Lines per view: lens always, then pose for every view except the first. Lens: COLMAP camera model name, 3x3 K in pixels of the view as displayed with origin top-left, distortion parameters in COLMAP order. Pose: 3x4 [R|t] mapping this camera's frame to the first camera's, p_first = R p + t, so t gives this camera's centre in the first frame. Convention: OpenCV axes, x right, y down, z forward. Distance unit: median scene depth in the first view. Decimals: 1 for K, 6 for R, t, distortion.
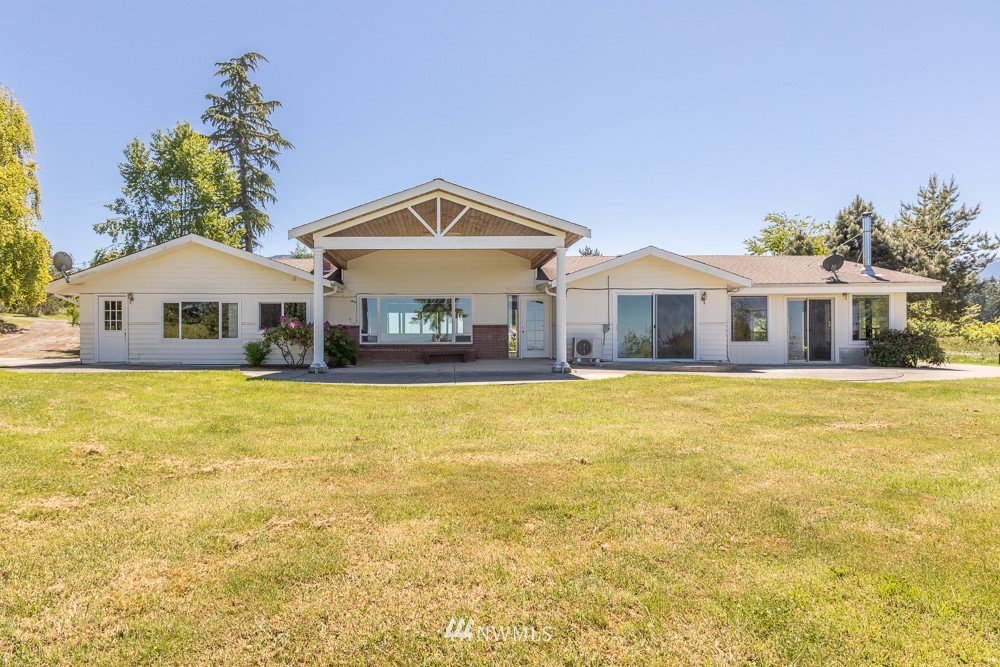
lens RADIAL K [[515.5, 0, 499.9], [0, 515.5, 334.1], [0, 0, 1]] dist [0.005062, 0.000559]
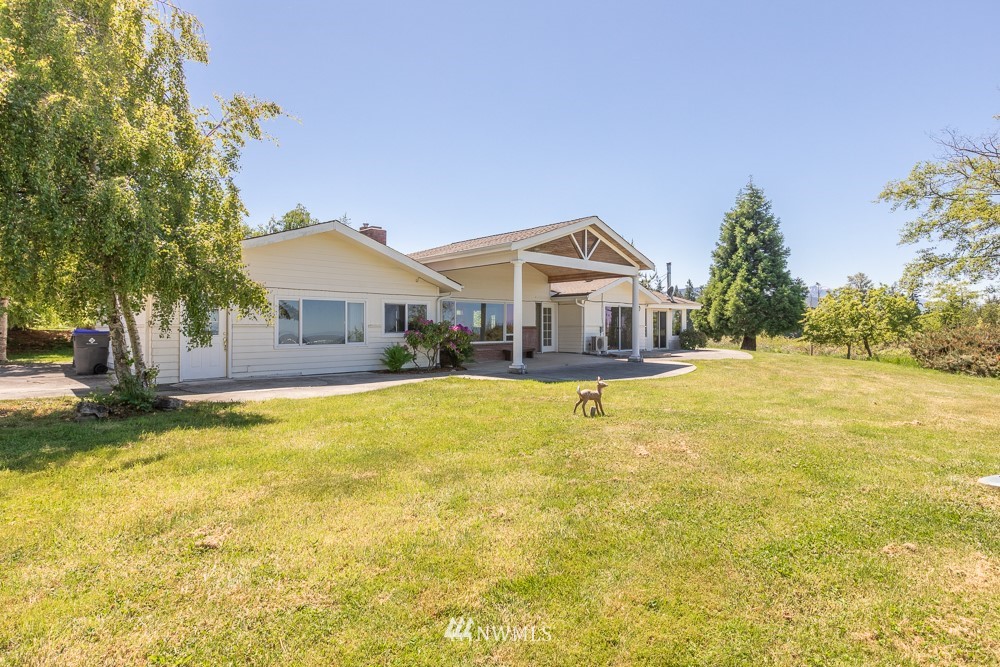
lens RADIAL K [[515.5, 0, 499.8], [0, 515.5, 331.4], [0, 0, 1]] dist [0.005062, 0.000559]
pose [[0.707903, -0.006435, 0.706280, -0.978875], [-0.001164, 0.999947, 0.010278, -0.020852], [-0.706309, -0.008098, 0.707858, 0.202173]]
